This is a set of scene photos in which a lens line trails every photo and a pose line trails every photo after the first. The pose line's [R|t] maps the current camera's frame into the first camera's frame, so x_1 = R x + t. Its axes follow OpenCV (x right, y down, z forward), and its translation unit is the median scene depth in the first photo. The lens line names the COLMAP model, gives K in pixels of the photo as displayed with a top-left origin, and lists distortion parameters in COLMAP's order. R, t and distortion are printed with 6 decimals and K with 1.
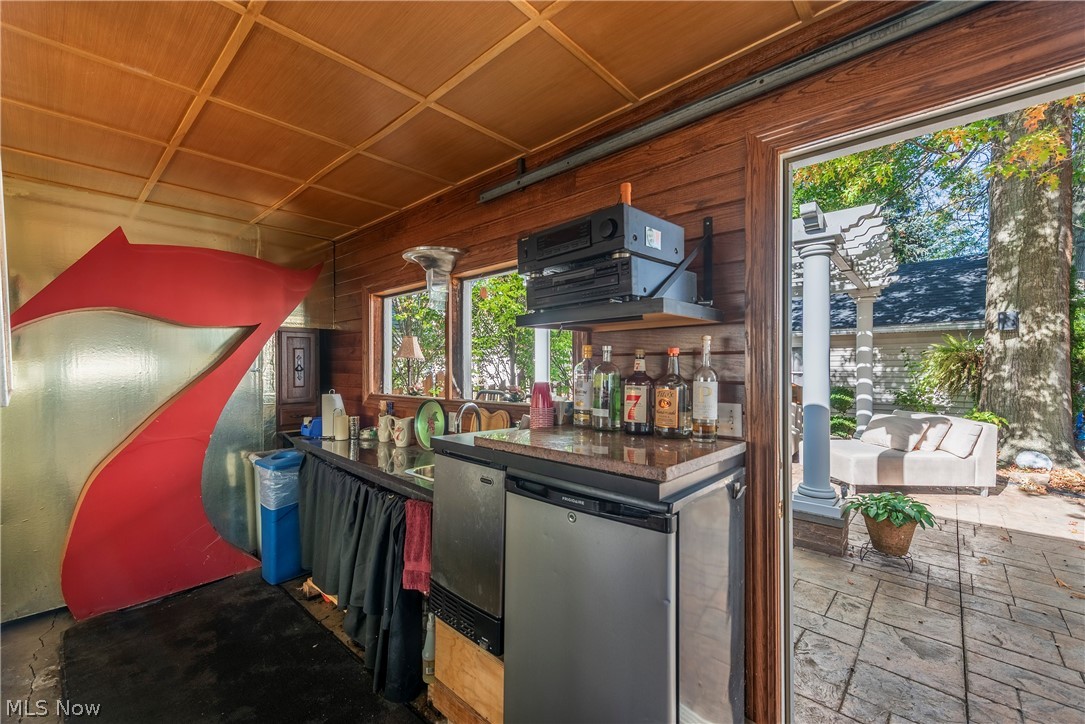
lens RADIAL K [[444.7, 0, 546.2], [0, 444.7, 364.0], [0, 0, 1]] dist [0.001685, -0.000854]
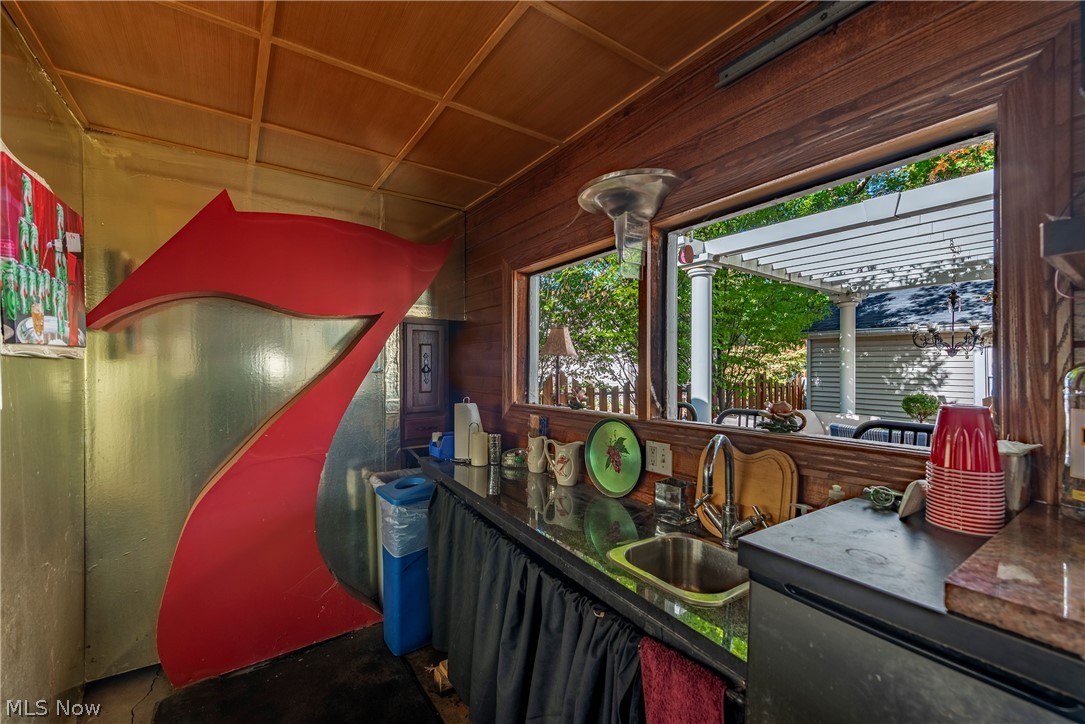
lens RADIAL K [[450.1, 0, 541.7], [0, 450.1, 363.4], [0, 0, 1]] dist [-0.002263, 0.000302]
pose [[0.972160, 0.002738, -0.234301, -0.190248], [-0.003094, 0.999995, -0.001153, -0.000058], [0.234296, 0.001846, 0.972163, 0.304198]]
